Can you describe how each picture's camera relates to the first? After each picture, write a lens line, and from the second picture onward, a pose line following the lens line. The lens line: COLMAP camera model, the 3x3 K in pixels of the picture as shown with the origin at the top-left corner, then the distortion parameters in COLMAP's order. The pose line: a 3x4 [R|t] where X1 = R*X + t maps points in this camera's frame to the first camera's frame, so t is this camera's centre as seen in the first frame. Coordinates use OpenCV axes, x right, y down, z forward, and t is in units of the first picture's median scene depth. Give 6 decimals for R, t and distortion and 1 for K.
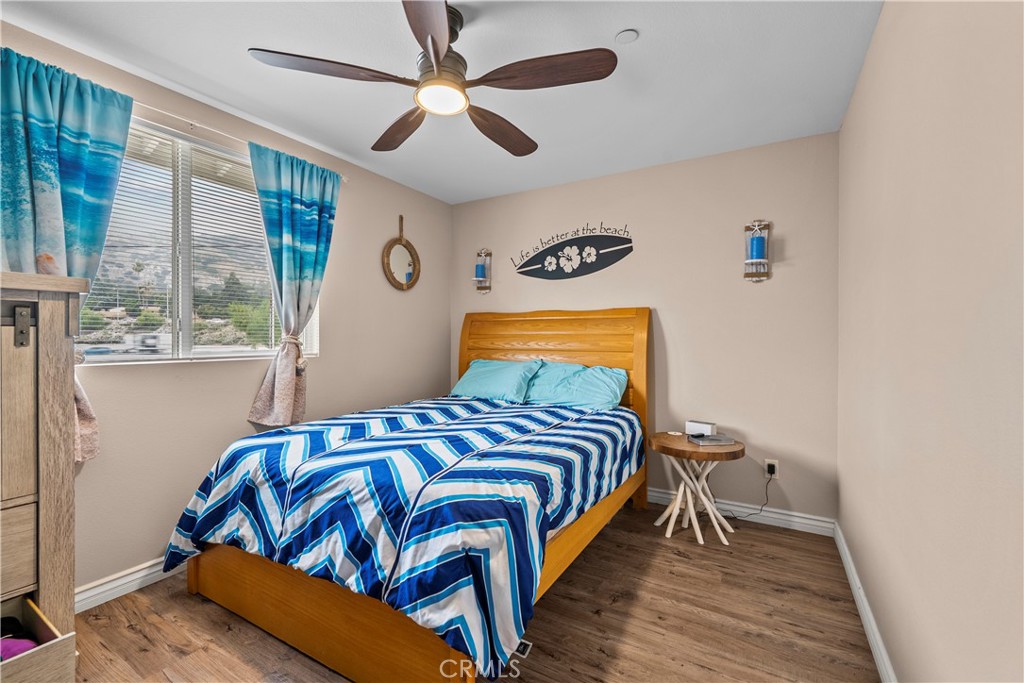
lens RADIAL K [[452.0, 0, 495.1], [0, 452.0, 334.3], [0, 0, 1]] dist [0.003146, 0.000138]
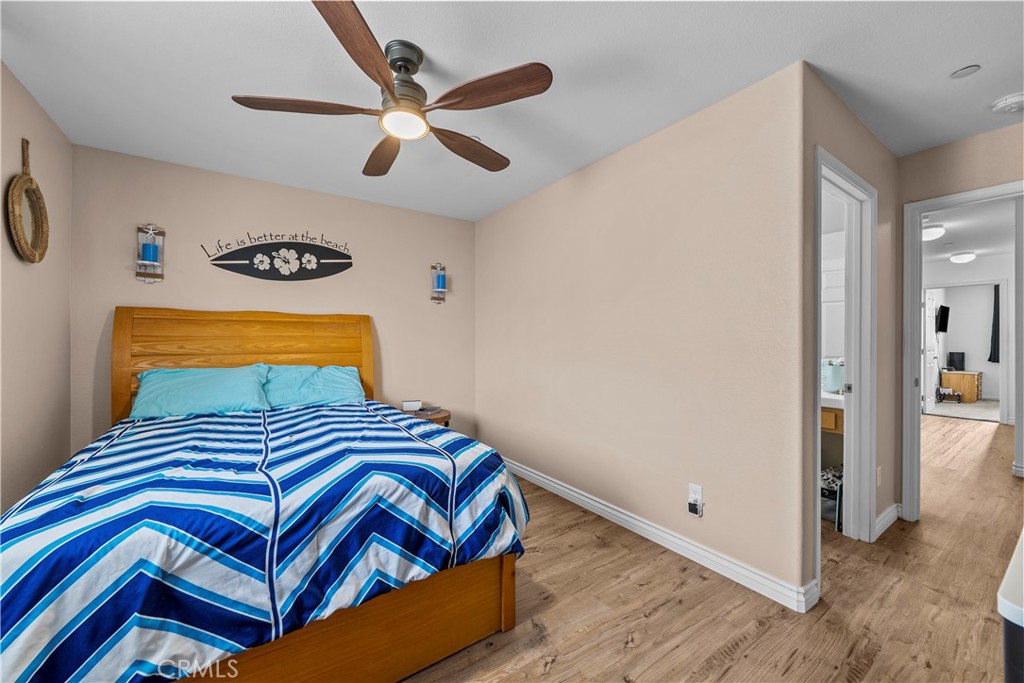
lens RADIAL K [[401.7, 0, 512.0], [0, 401.7, 341.5], [0, 0, 1]] dist [-0.000096, -0.000083]
pose [[0.385621, -0.003262, 0.922651, -0.513867], [-0.002395, 0.999987, 0.004537, 0.006391], [-0.922654, -0.003960, 0.385608, 0.213448]]
